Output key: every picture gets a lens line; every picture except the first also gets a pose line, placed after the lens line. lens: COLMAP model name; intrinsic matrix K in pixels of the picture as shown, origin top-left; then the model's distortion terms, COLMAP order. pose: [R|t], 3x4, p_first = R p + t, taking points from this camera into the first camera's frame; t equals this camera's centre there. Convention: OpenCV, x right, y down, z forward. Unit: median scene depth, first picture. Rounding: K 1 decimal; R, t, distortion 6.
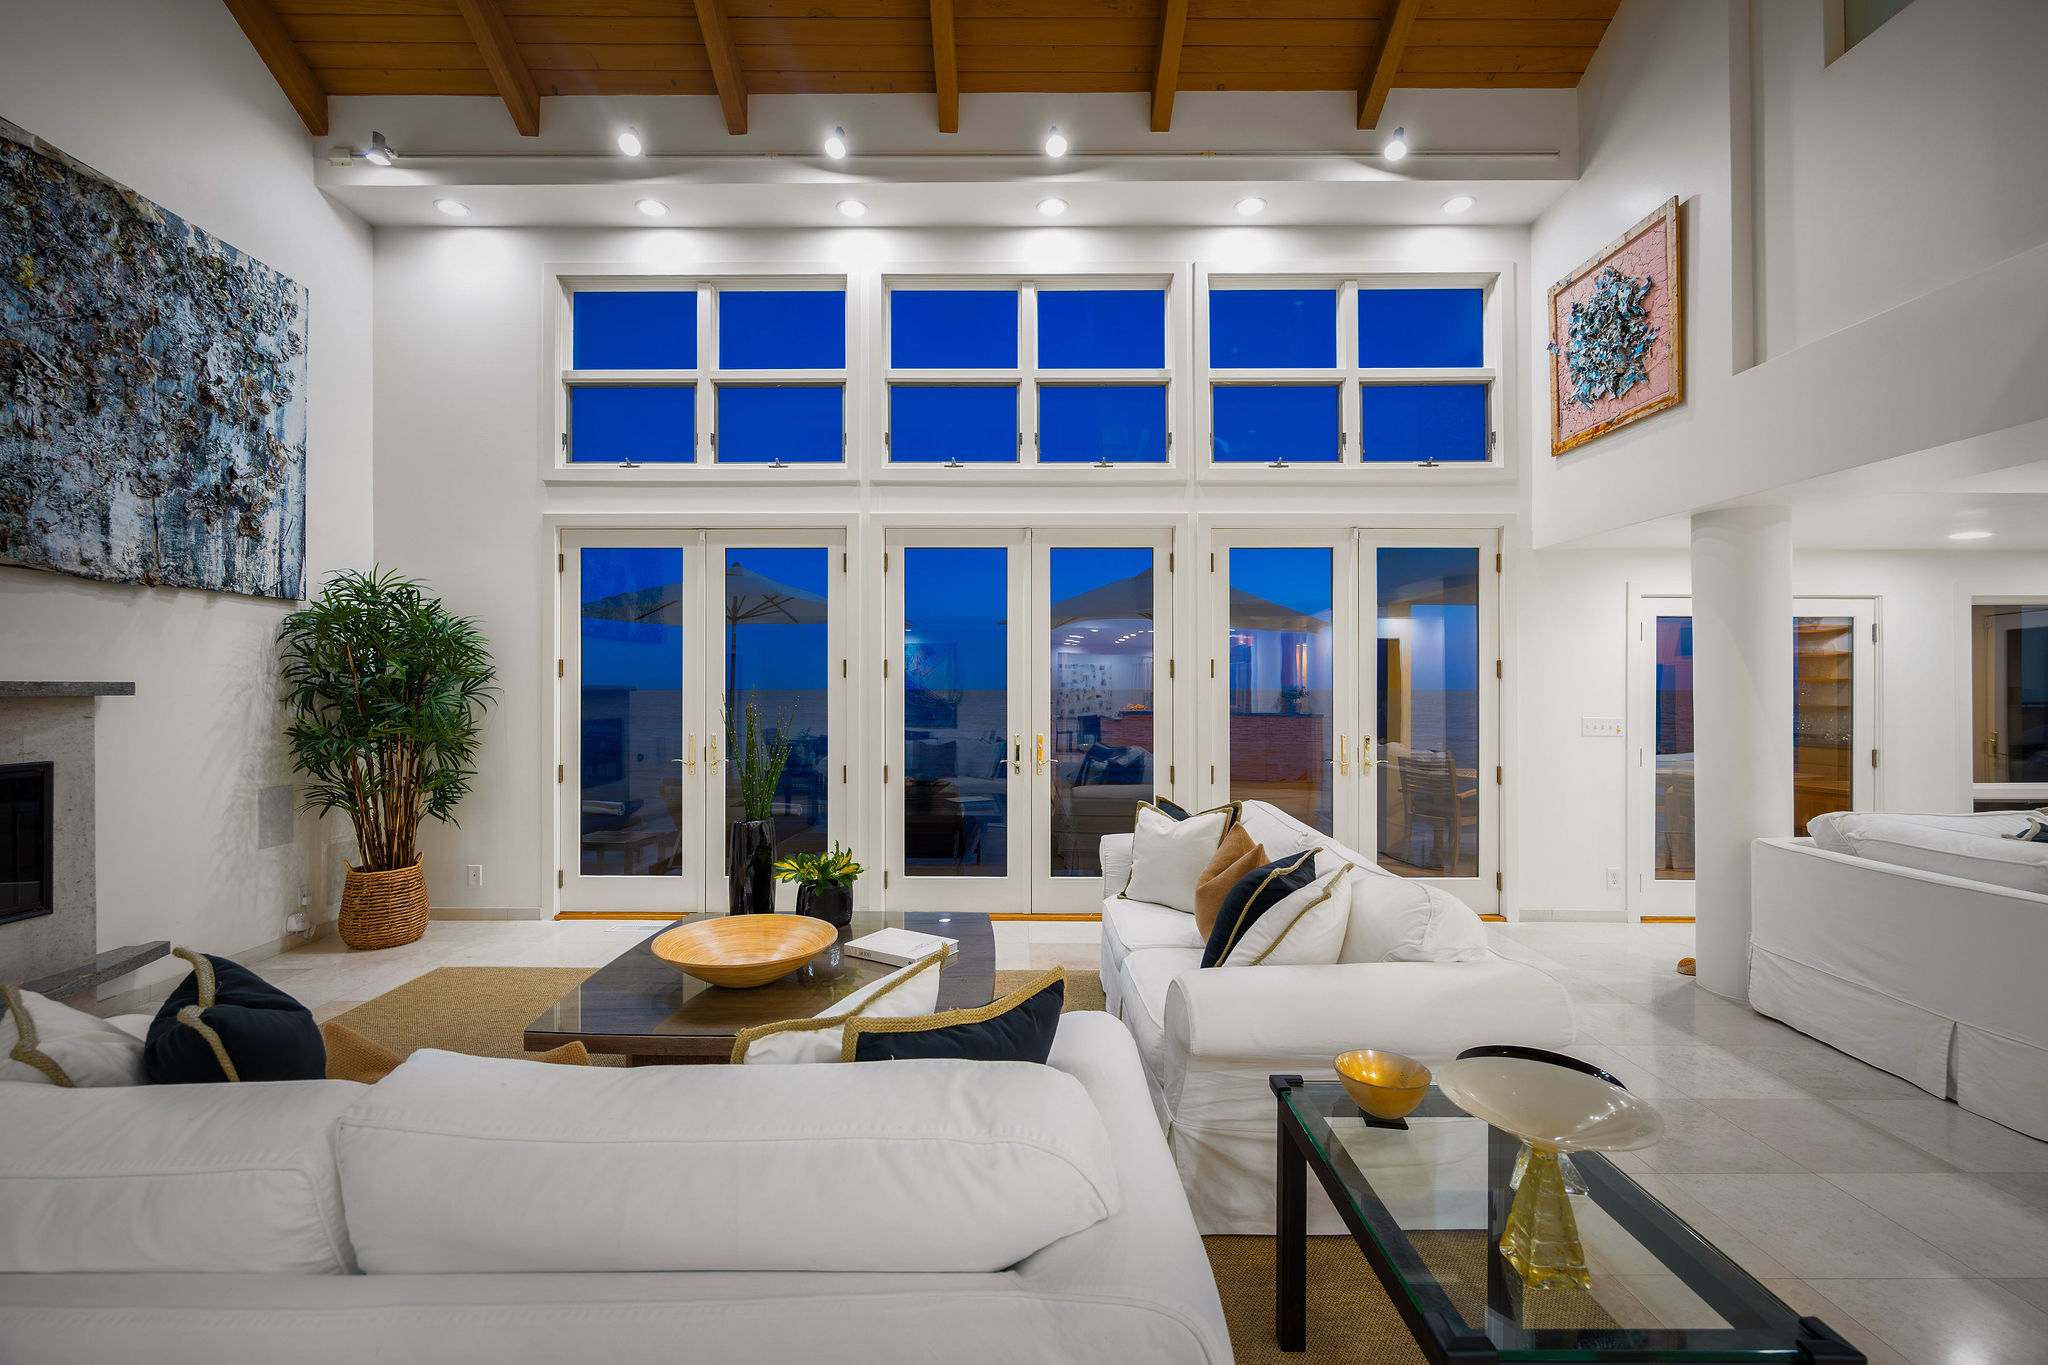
lens RADIAL K [[771.0, 0, 1028.1], [0, 771.0, 688.7], [0, 0, 1]] dist [-0.005250, -0.000544]
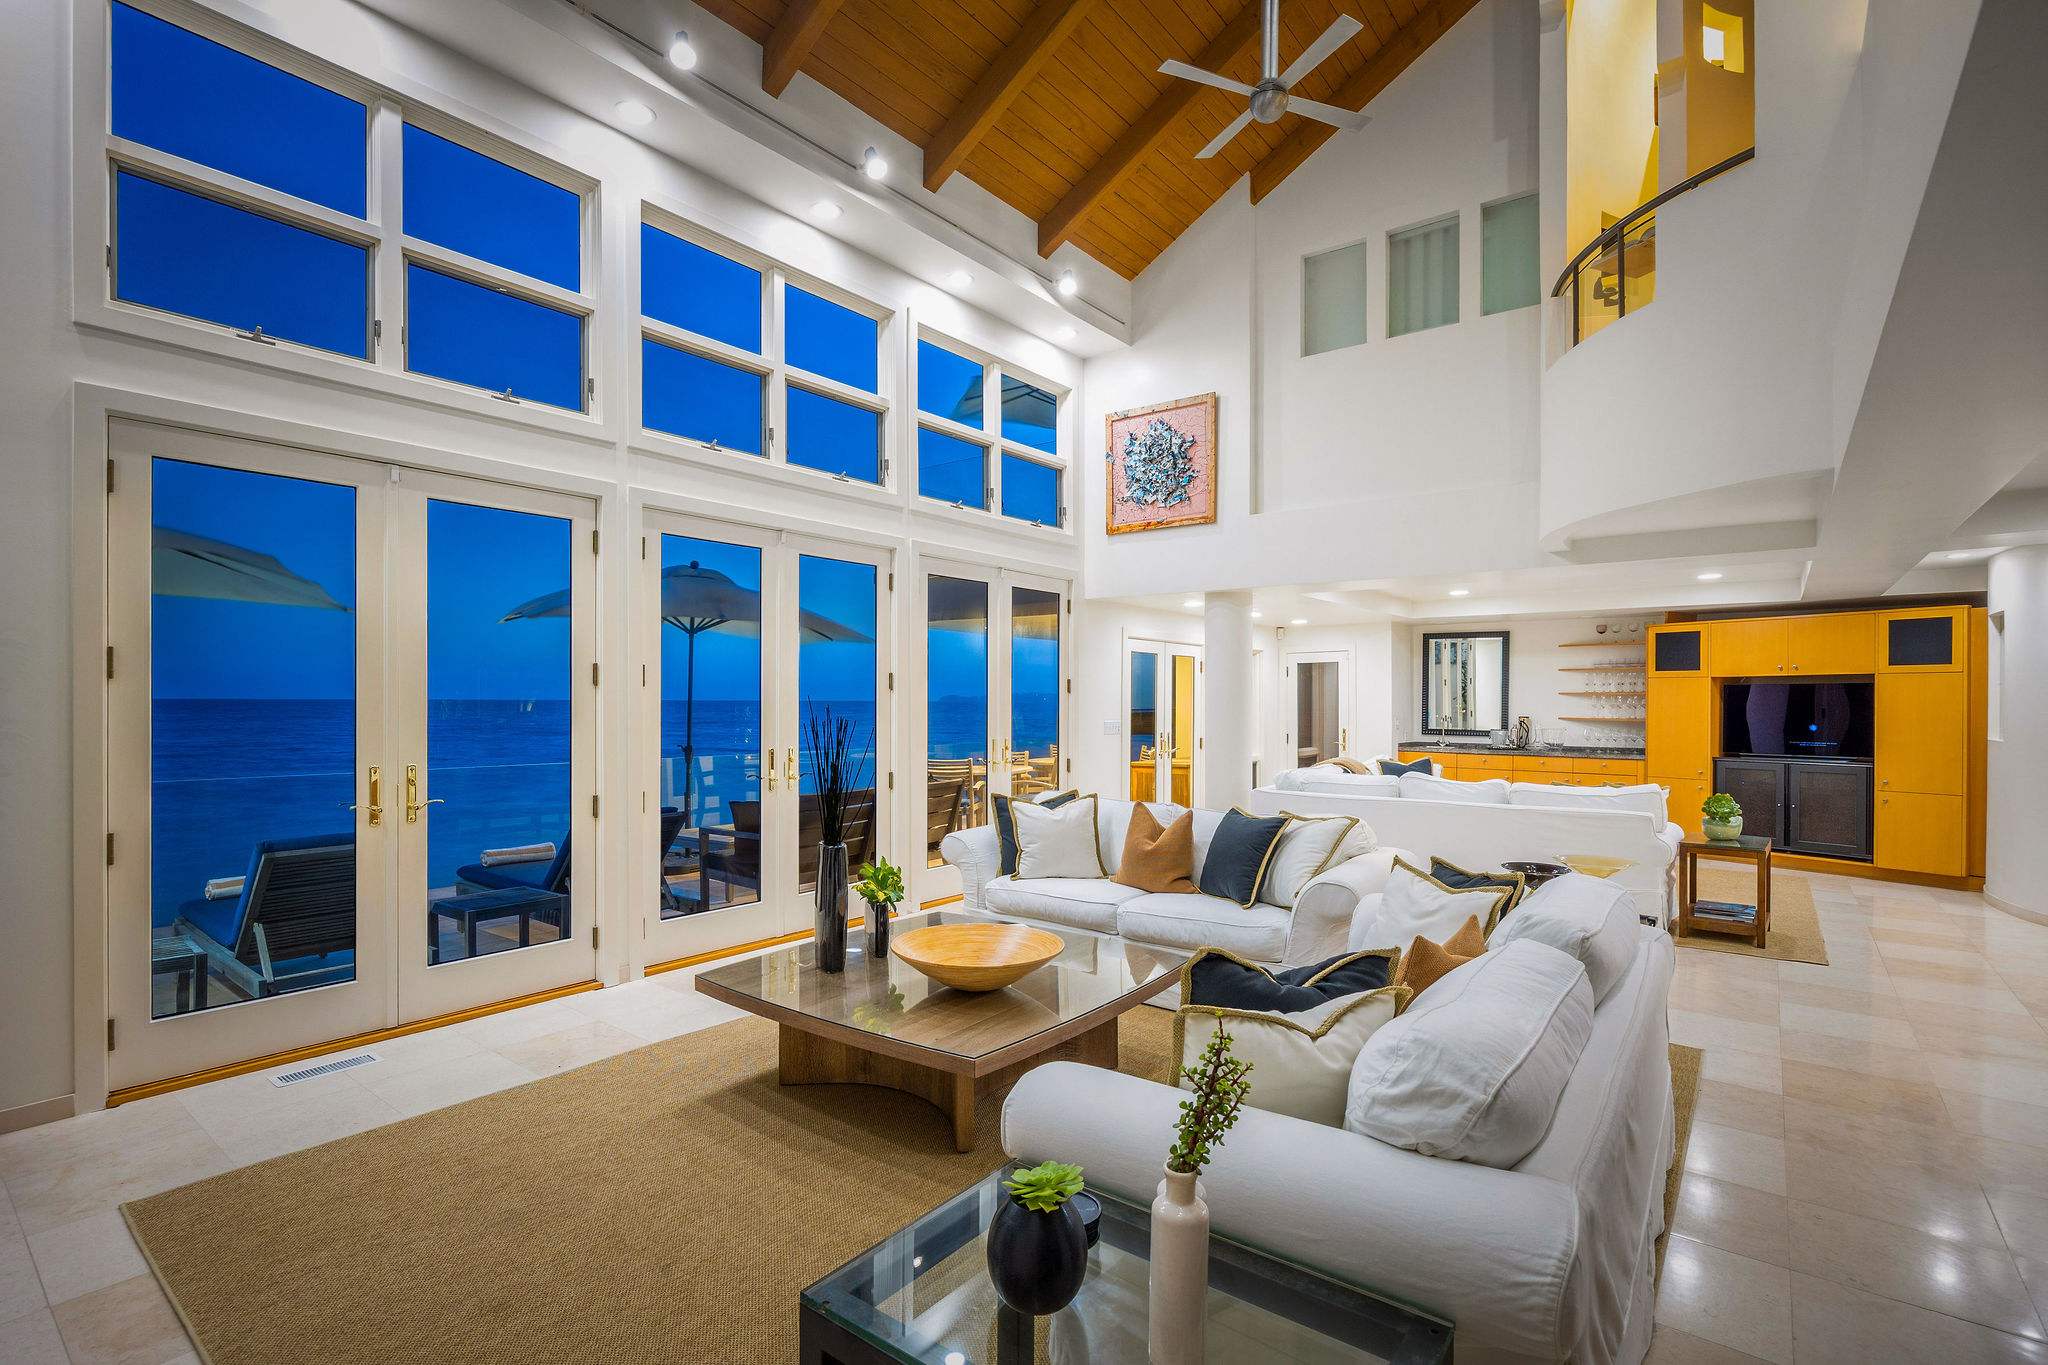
lens RADIAL K [[965.9, 0, 1023.9], [0, 965.9, 686.3], [0, 0, 1]] dist [0.042275, -0.000970]
pose [[0.630955, 0.014521, 0.775684, -0.733967], [-0.007327, 0.999892, -0.012758, -0.003305], [-0.775785, 0.002366, 0.630993, 0.013046]]
